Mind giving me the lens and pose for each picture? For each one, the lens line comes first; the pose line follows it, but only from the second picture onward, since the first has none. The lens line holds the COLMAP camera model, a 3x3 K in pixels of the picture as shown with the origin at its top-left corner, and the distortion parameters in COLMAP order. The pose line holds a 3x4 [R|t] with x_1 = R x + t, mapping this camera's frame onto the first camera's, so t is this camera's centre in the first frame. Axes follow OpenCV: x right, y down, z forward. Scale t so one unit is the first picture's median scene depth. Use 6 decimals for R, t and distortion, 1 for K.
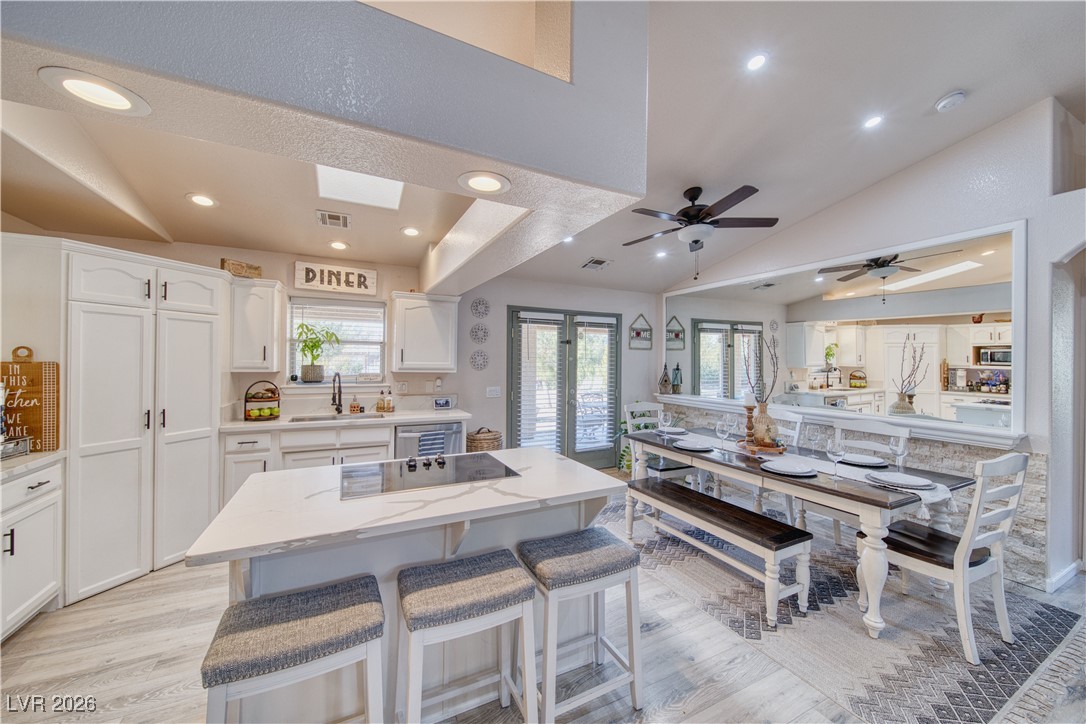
lens RADIAL K [[408.4, 0, 553.9], [0, 408.4, 360.7], [0, 0, 1]] dist [-0.000022, -0.001788]
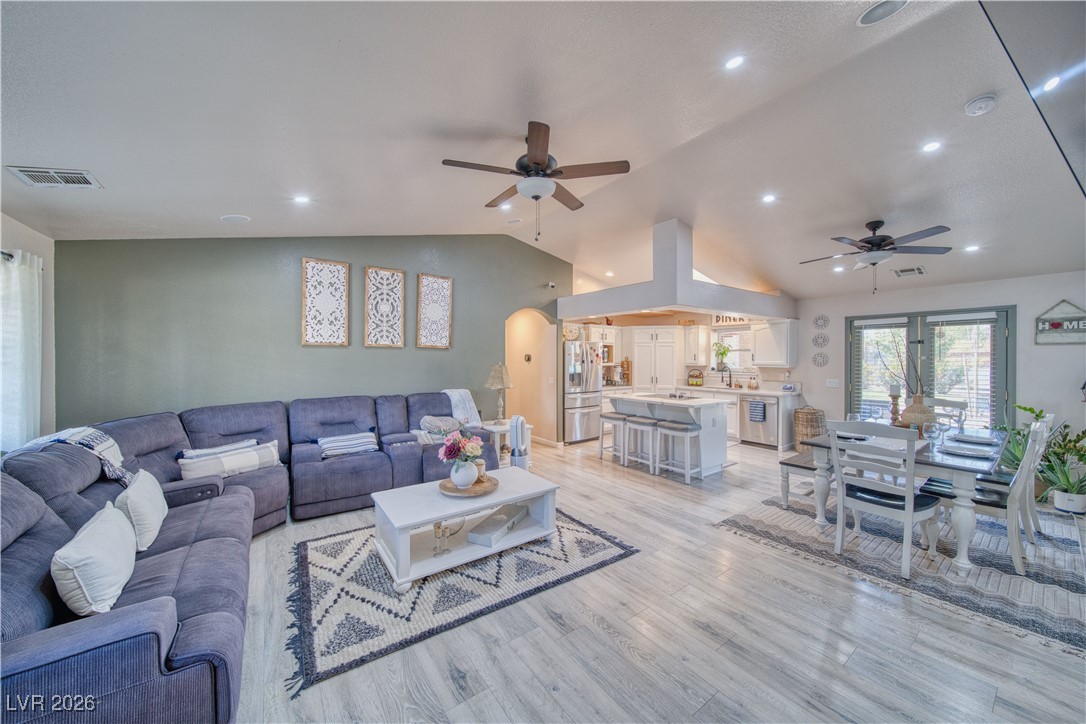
lens RADIAL K [[378.9, 0, 541.8], [0, 378.9, 360.5], [0, 0, 1]] dist [-0.001345, -0.000947]
pose [[0.150028, -0.006789, -0.988658, 1.162229], [0.000042, 0.999976, -0.006861, 0.012898], [0.988682, 0.000988, 0.150025, -0.164227]]
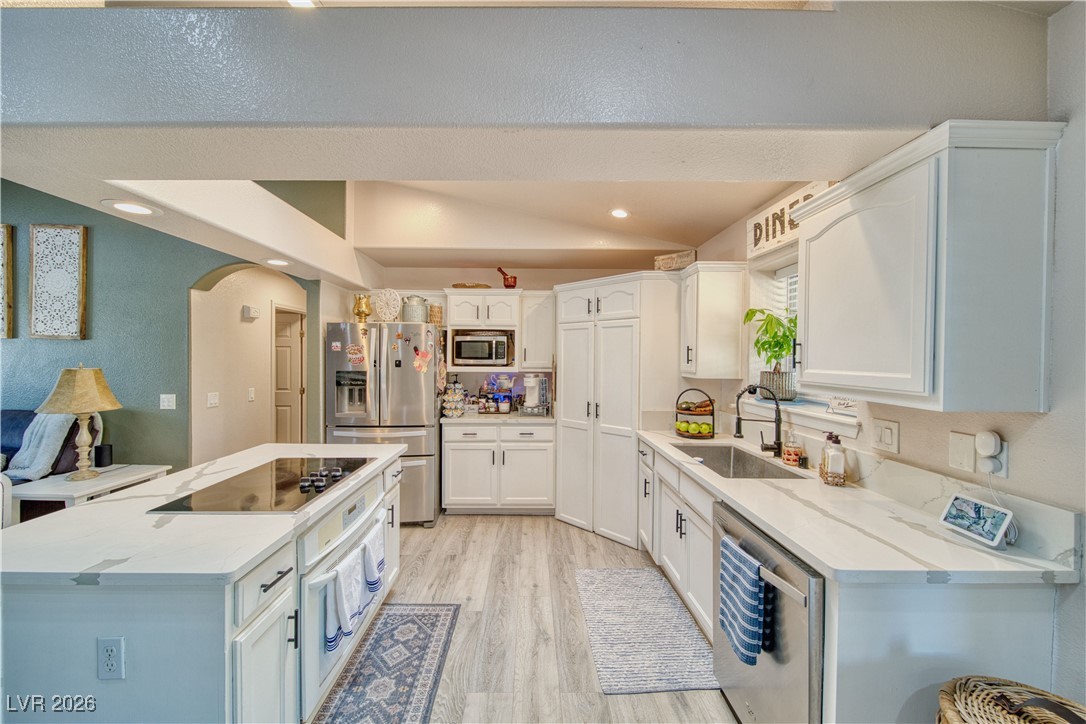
lens RADIAL K [[395.7, 0, 532.7], [0, 395.7, 358.3], [0, 0, 1]] dist [0.000316, 0.000120]
pose [[-0.448777, -0.011473, -0.893570, 0.127505], [-0.009989, 0.999920, -0.007822, -0.001640], [0.893588, 0.005415, -0.448855, 0.970727]]
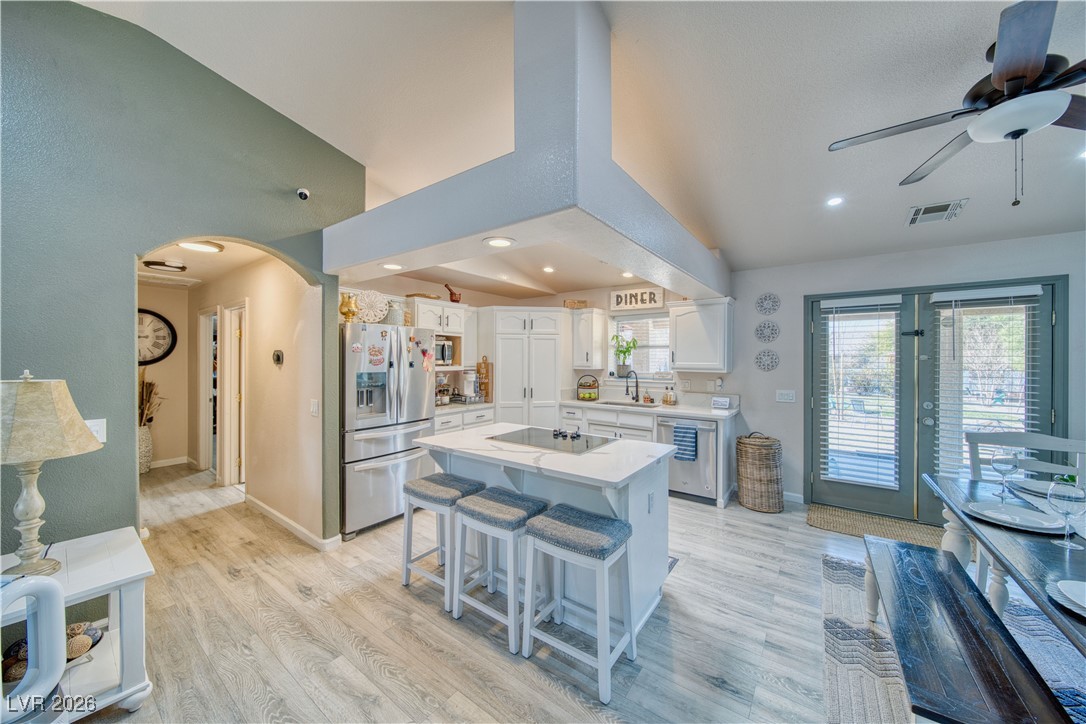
lens RADIAL K [[378.9, 0, 542.7], [0, 378.9, 360.7], [0, 0, 1]] dist [-0.001345, -0.000947]
pose [[0.446574, -0.007074, -0.894719, 0.437606], [0.003460, 0.999975, -0.006179, 0.003898], [0.894740, -0.000337, 0.446588, 0.196992]]
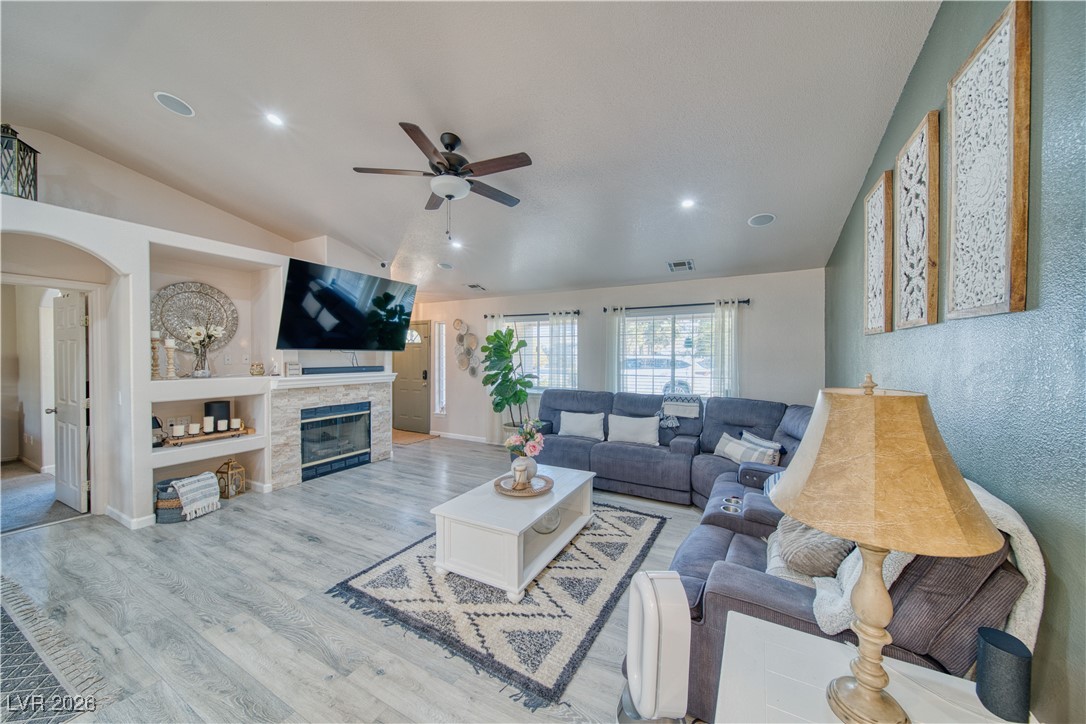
lens RADIAL K [[378.9, 0, 543.5], [0, 378.9, 358.2], [0, 0, 1]] dist [-0.001345, -0.000947]
pose [[-0.567797, -0.018450, 0.822962, -0.237605], [-0.008511, 0.999827, 0.016544, -0.003441], [-0.823125, 0.002389, -0.567855, 0.196269]]
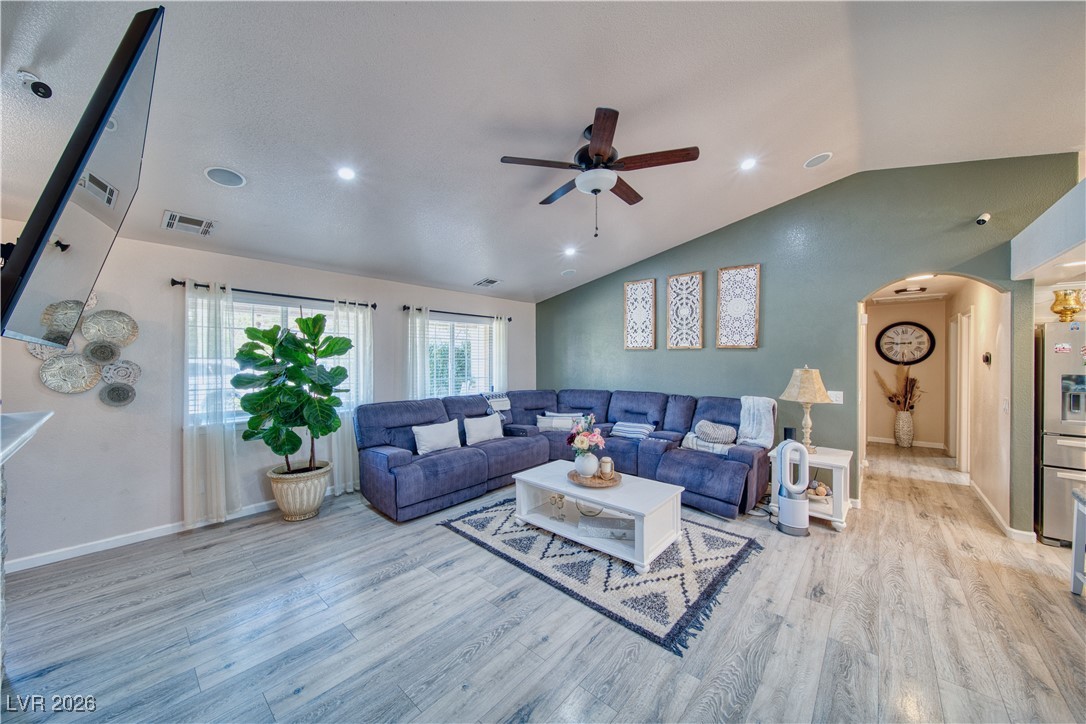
lens RADIAL K [[378.9, 0, 543.5], [0, 378.9, 360.4], [0, 0, 1]] dist [-0.001345, -0.000947]
pose [[-0.931138, -0.010887, -0.364504, 0.793884], [-0.010966, 0.999938, -0.001855, 0.007487], [0.364501, 0.002270, -0.931200, 0.526610]]
